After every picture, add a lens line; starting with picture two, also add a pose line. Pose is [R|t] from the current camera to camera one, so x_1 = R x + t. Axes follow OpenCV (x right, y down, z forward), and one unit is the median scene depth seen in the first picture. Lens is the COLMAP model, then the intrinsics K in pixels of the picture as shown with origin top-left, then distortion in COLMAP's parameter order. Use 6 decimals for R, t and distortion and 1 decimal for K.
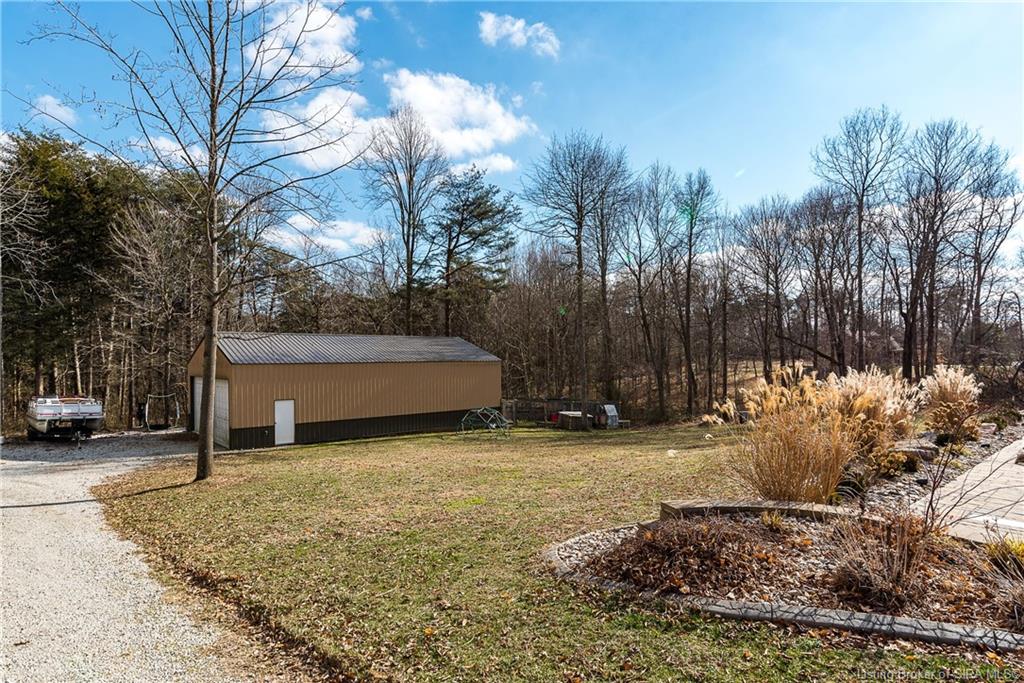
lens RADIAL K [[559.8, 0, 518.5], [0, 559.8, 360.1], [0, 0, 1]] dist [0.007891, 0.001864]
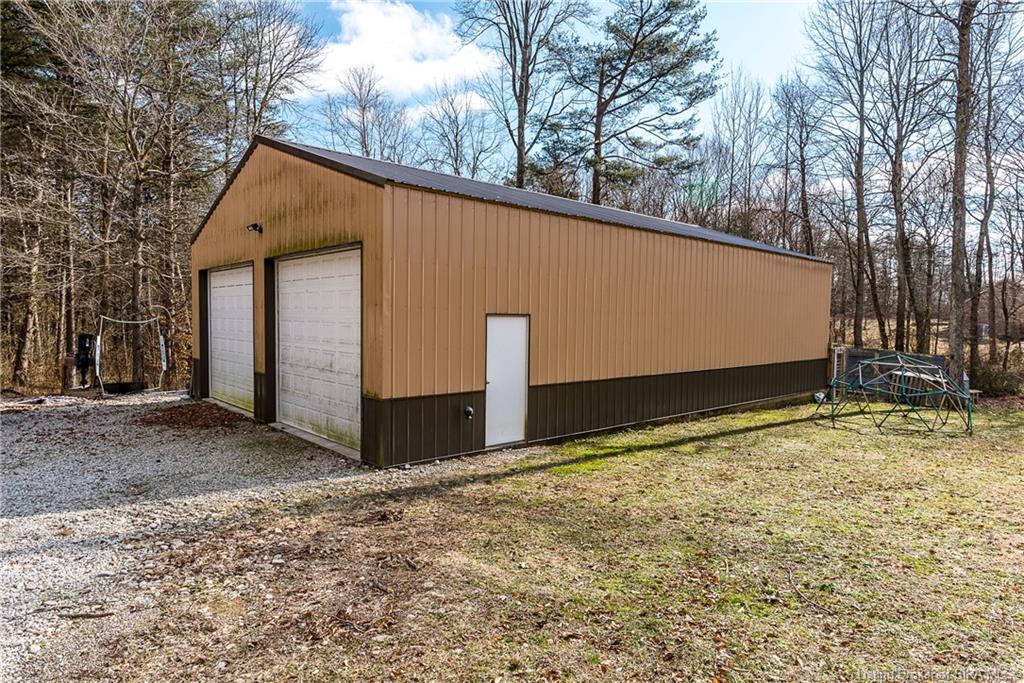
lens RADIAL K [[621.8, 0, 511.1], [0, 621.8, 345.3], [0, 0, 1]] dist [0.002752, 0.000262]
pose [[0.999829, 0.018451, 0.001118, -0.366818], [-0.018481, 0.999110, 0.037920, 0.066570], [-0.000417, -0.037934, 0.999280, 0.555467]]
